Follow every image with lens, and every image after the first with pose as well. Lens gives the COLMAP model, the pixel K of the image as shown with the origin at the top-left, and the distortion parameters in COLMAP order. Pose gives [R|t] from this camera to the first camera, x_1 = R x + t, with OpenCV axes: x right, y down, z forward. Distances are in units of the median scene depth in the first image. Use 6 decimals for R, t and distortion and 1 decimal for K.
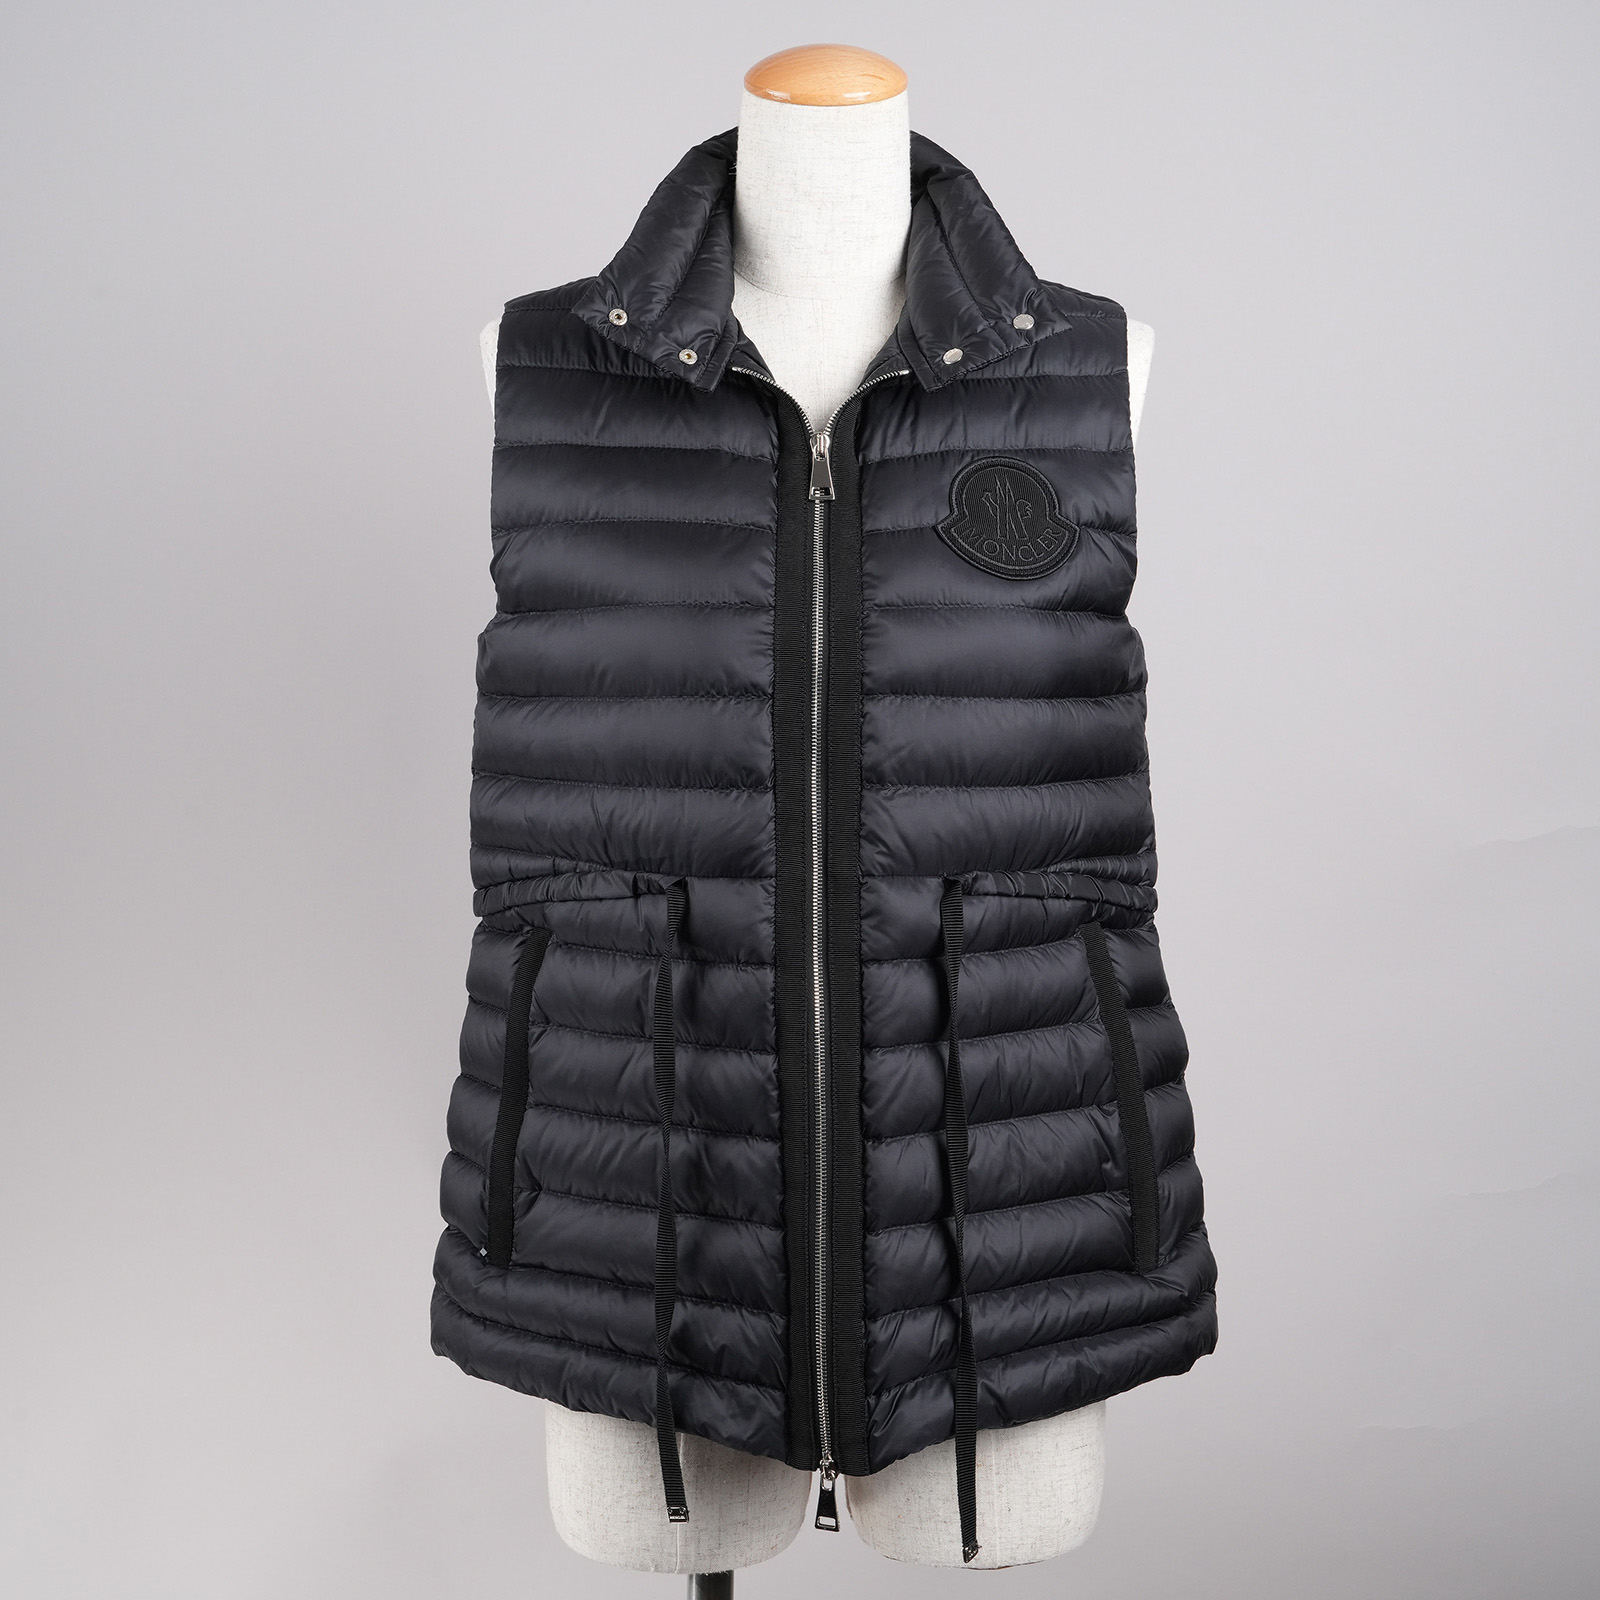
lens RADIAL K [[2752.3, 0, 789.3], [0, 2752.3, 793.6], [0, 0, 1]] dist [0.001373, 0.000000]
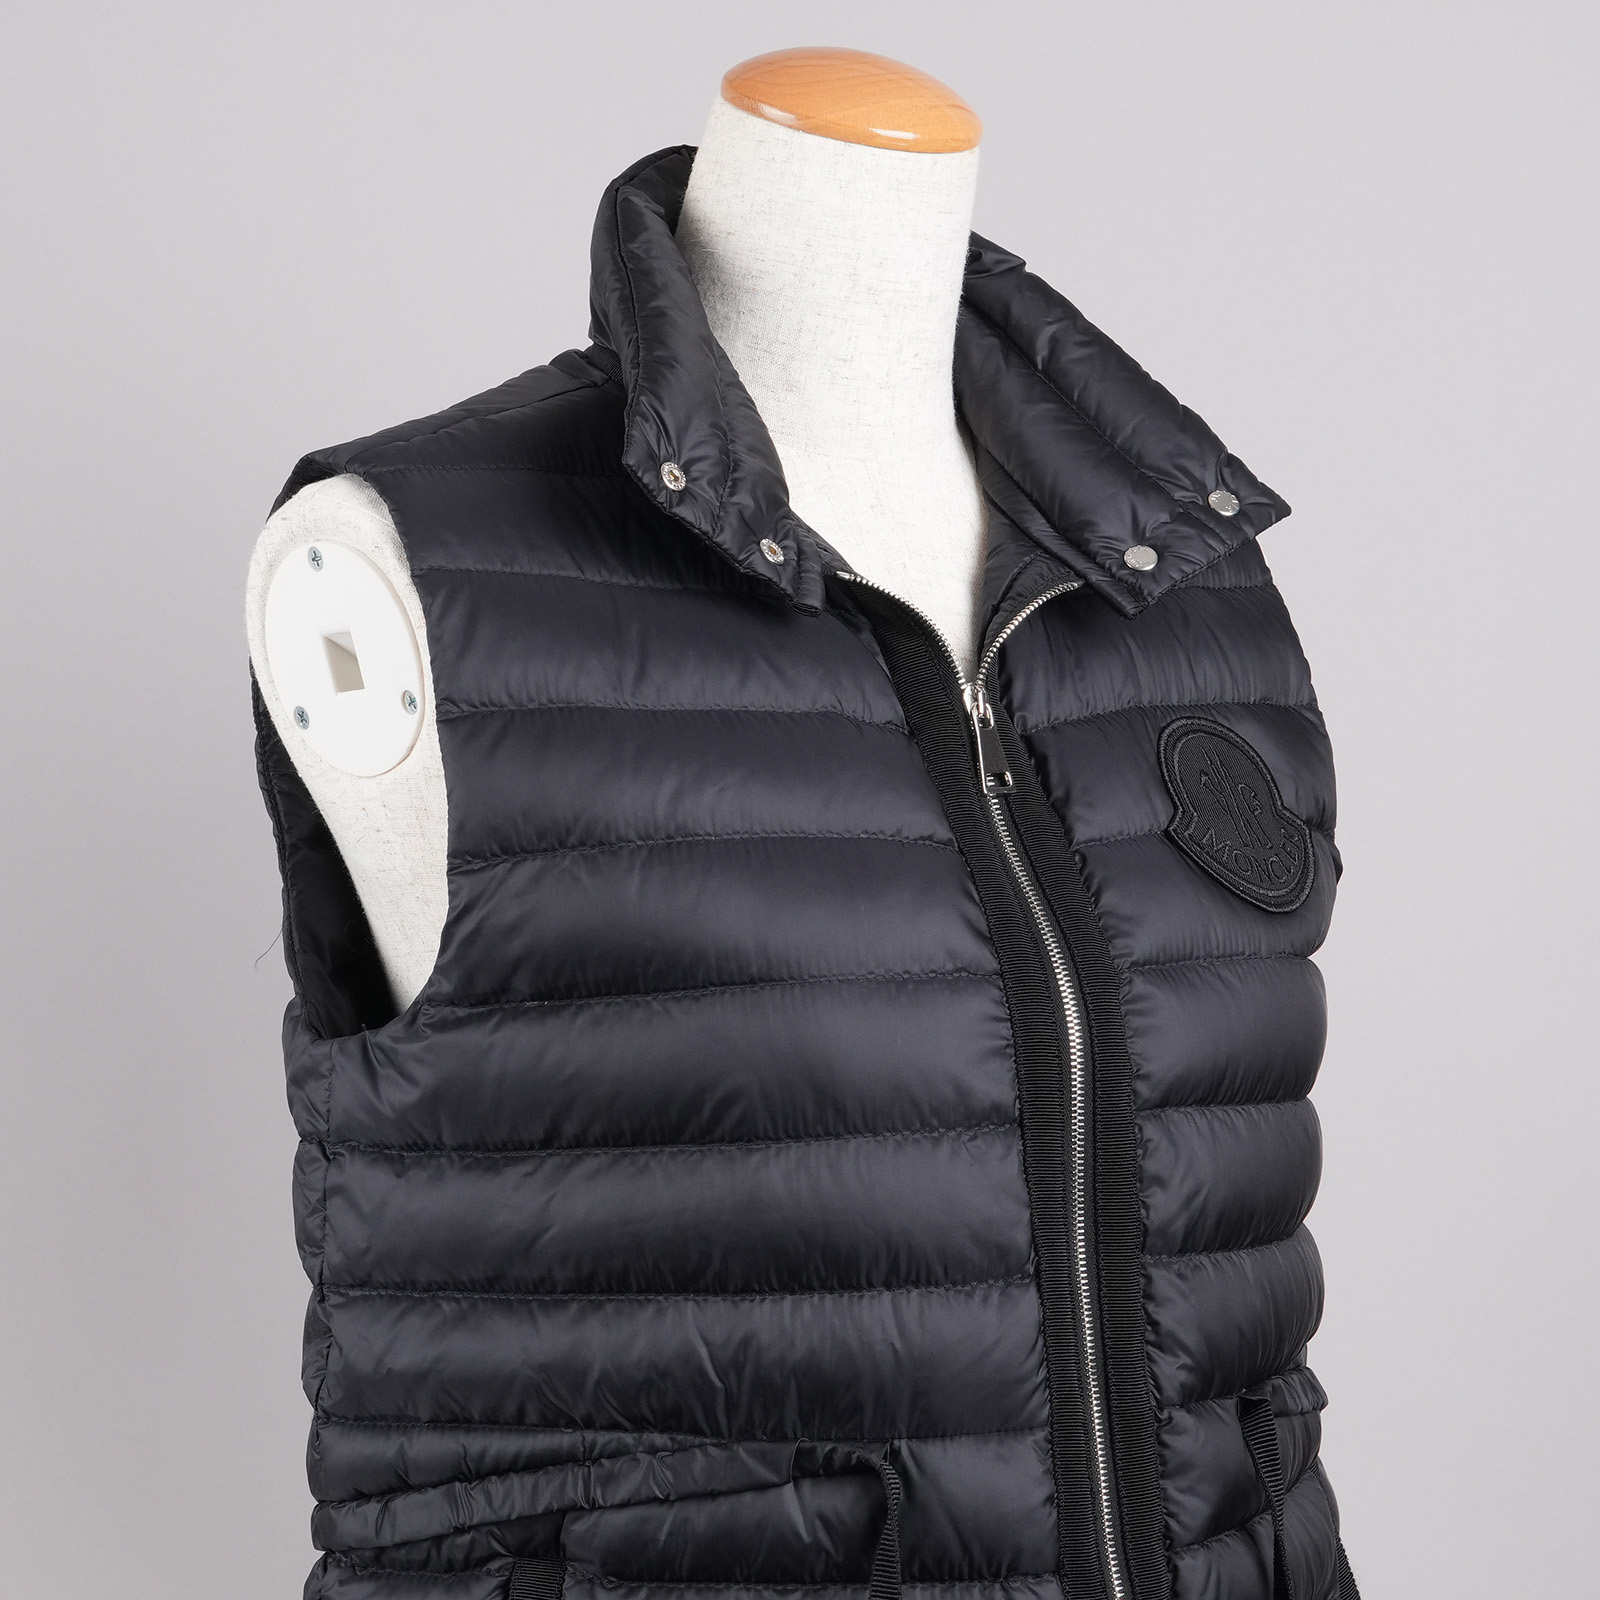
lens RADIAL K [[4248.2, 0, 794.2], [0, 4248.2, 790.3], [0, 0, 1]] dist [-0.001206, 0.000000]
pose [[0.844563, -0.027421, 0.534754, -0.524739], [0.068491, 0.996016, -0.057099, -0.056374], [-0.531058, 0.084849, 0.843077, 0.229843]]
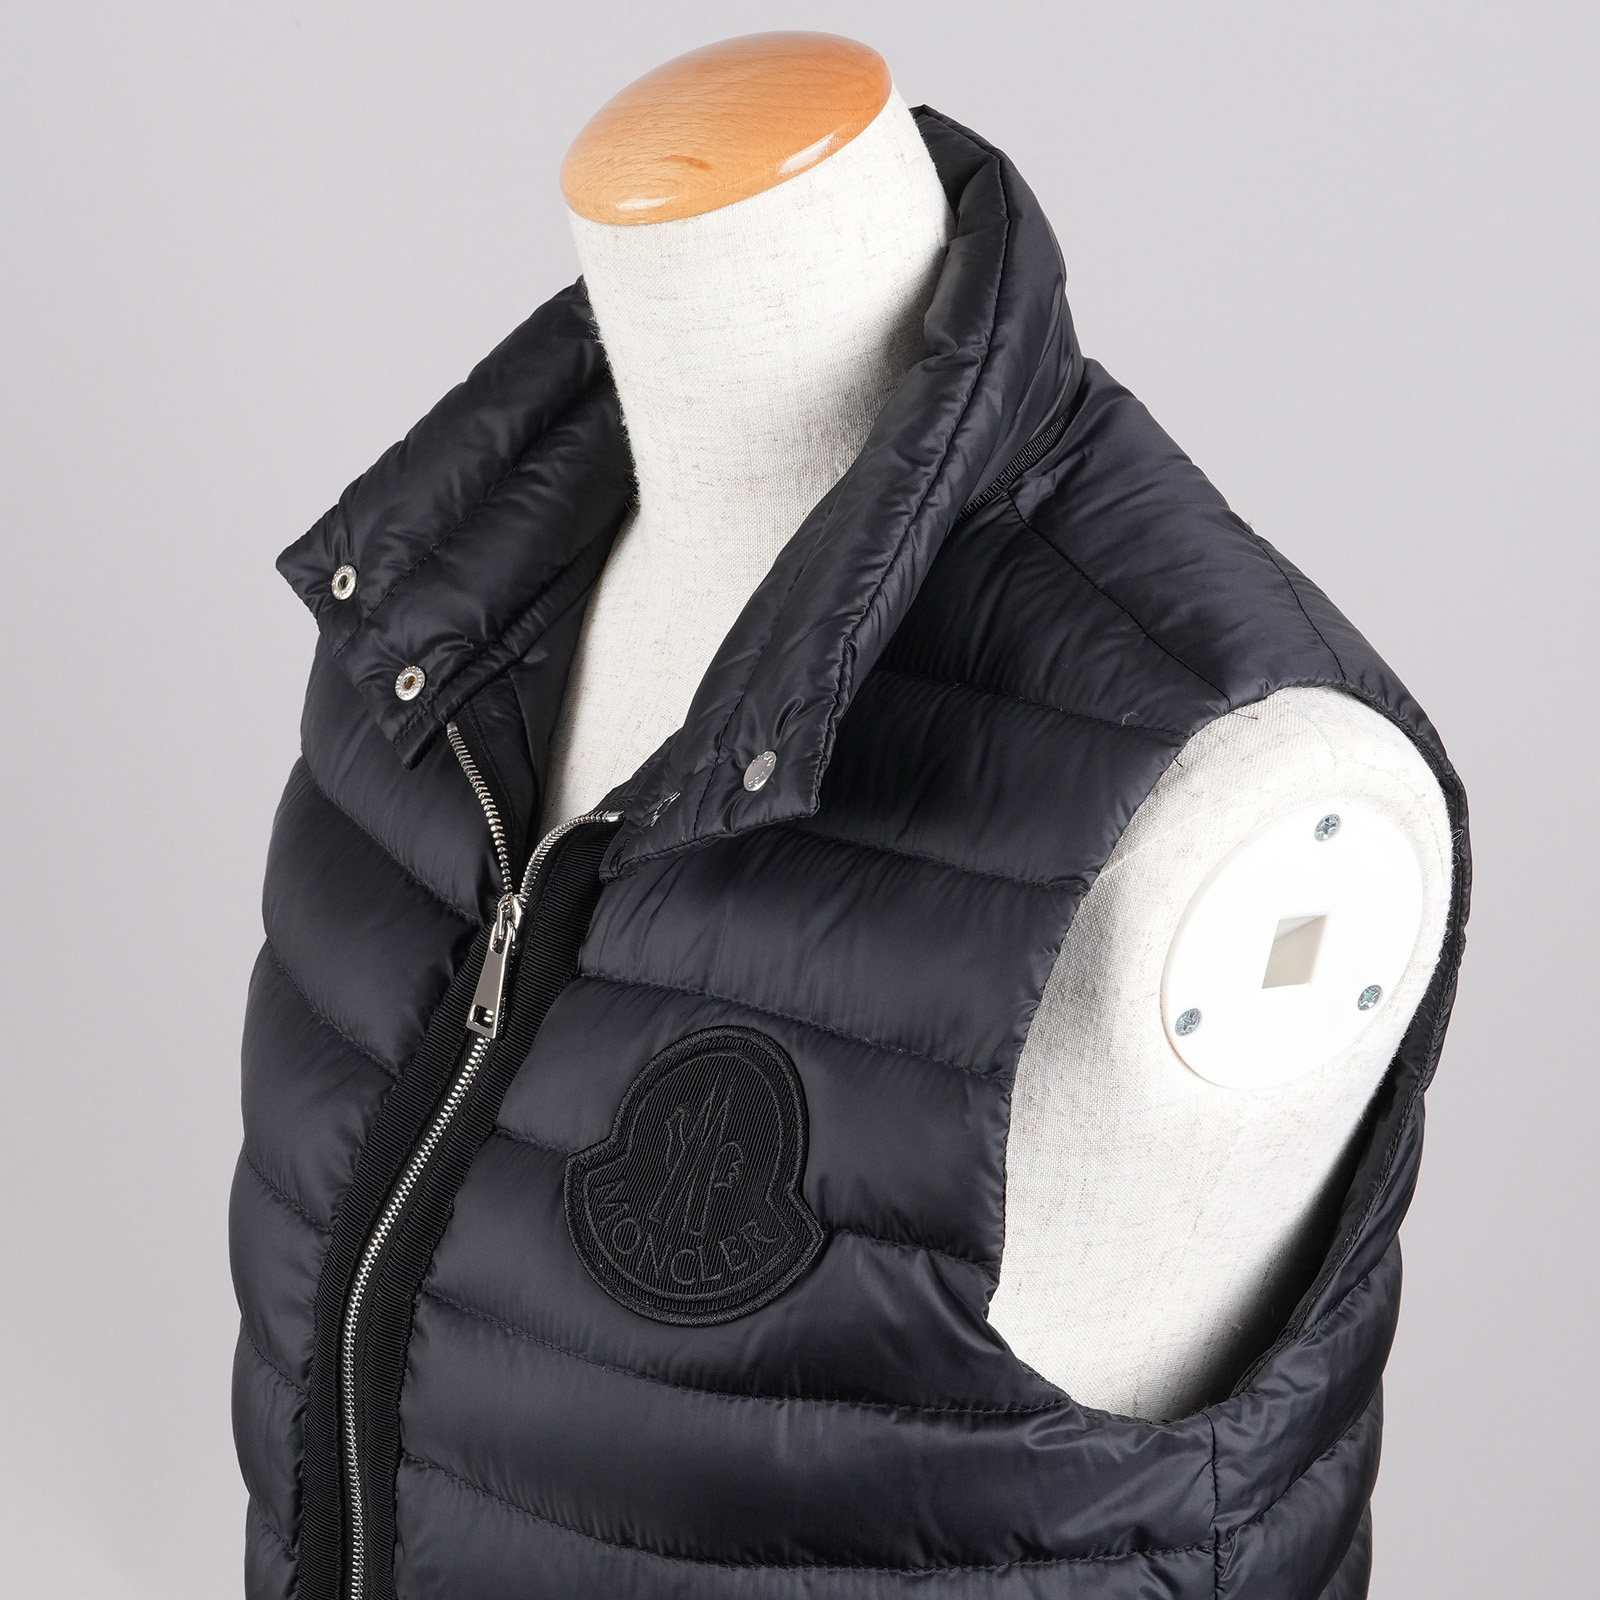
lens RADIAL K [[4248.2, 0, 799.4], [0, 4248.2, 804.1], [0, 0, 1]] dist [-0.001206, 0.000000]
pose [[0.580099, 0.230500, -0.781252, 0.636433], [-0.052504, 0.967712, 0.246528, -0.338578], [0.812852, -0.101992, 0.573471, 0.602460]]
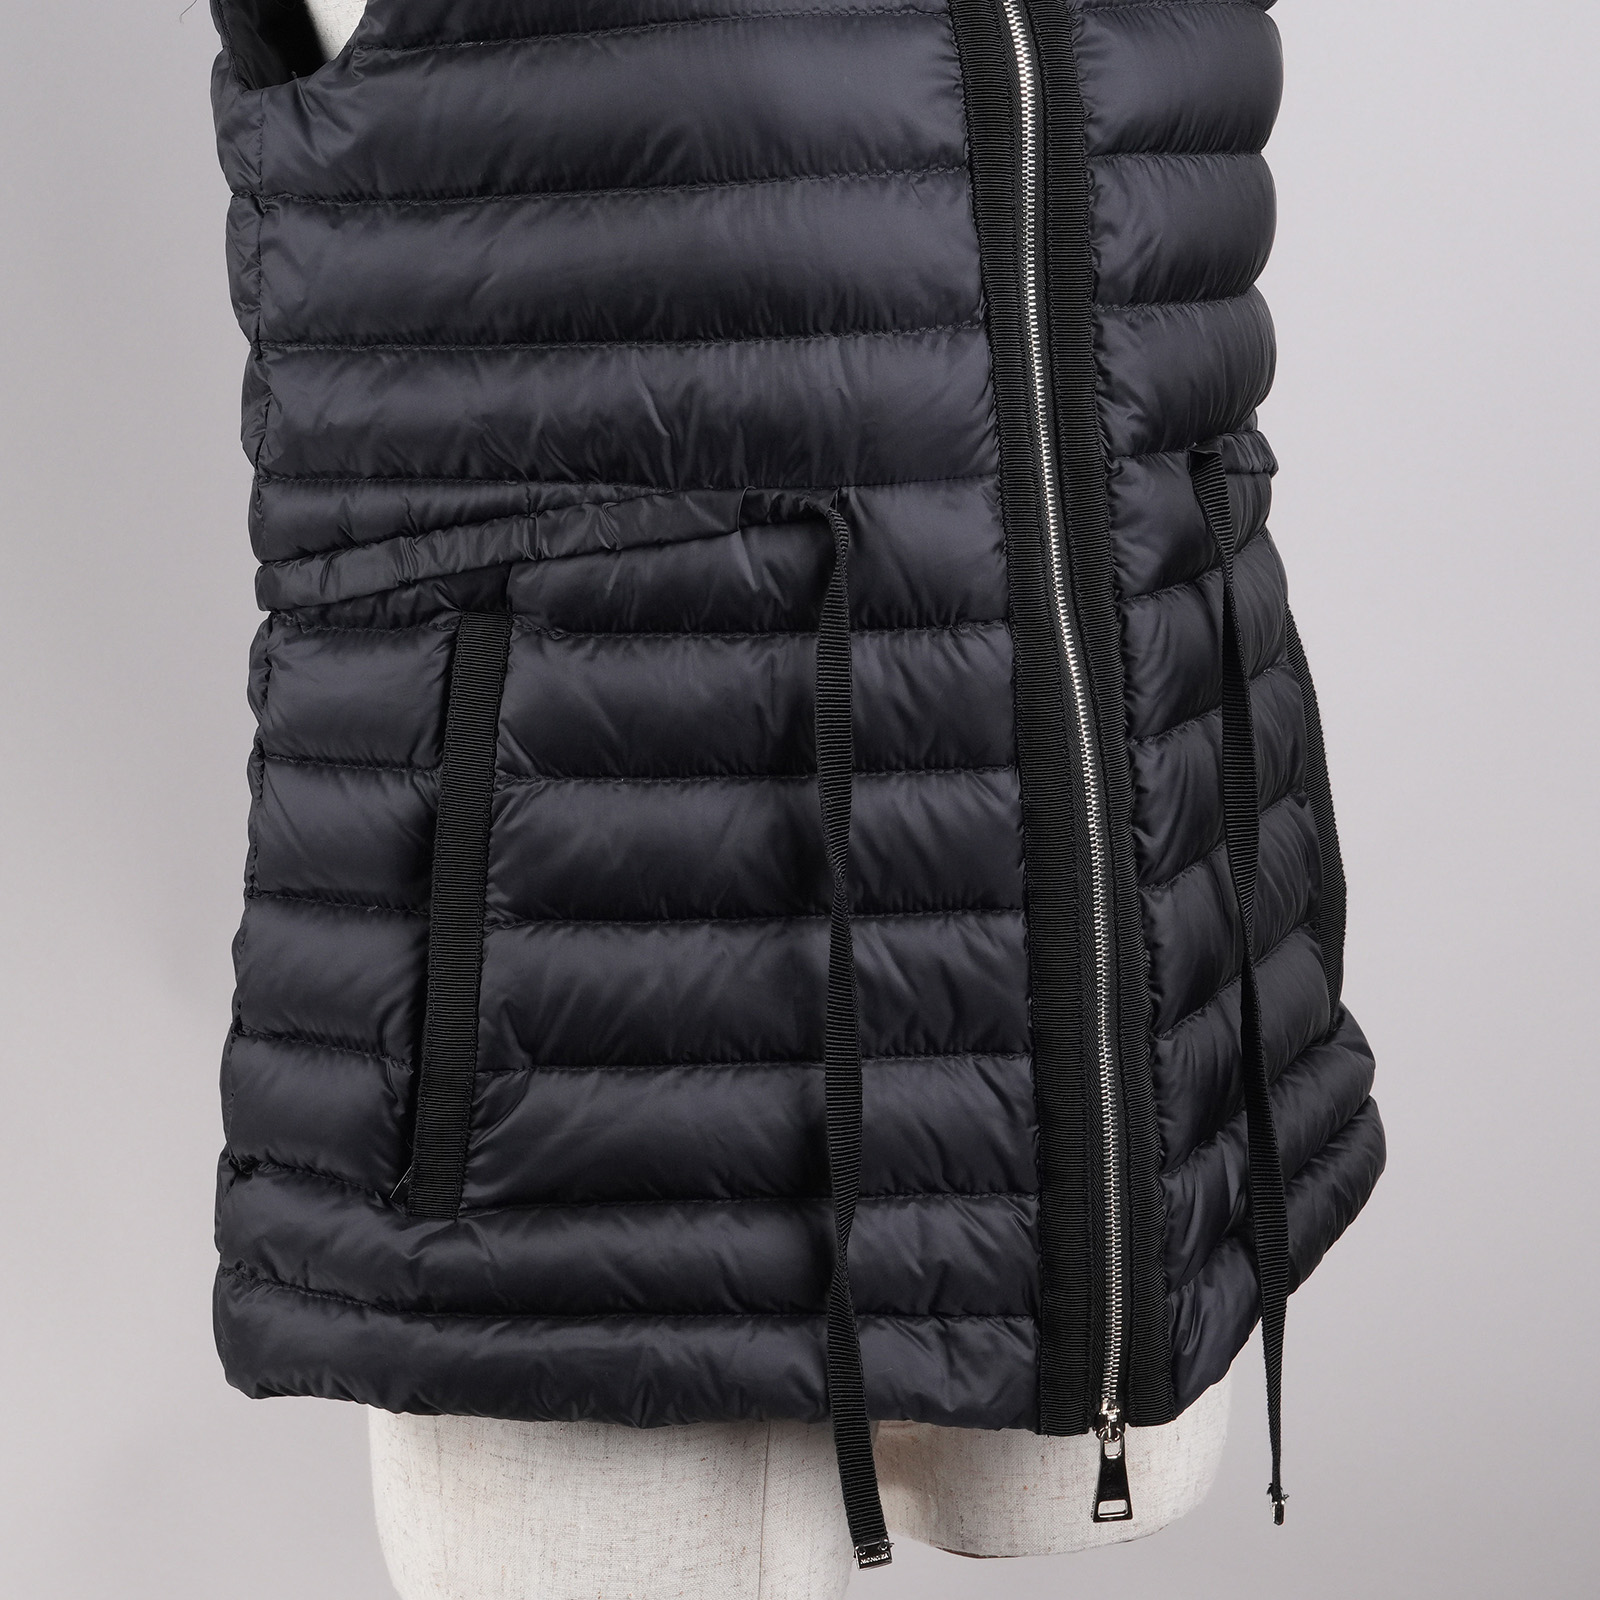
lens RADIAL K [[4248.2, 0, 791.0], [0, 4248.2, 794.2], [0, 0, 1]] dist [-0.001206, 0.000000]
pose [[0.836933, -0.131567, 0.531257, -0.520152], [0.075933, 0.989202, 0.125354, -0.018699], [-0.542012, -0.064573, 0.837886, 0.244050]]
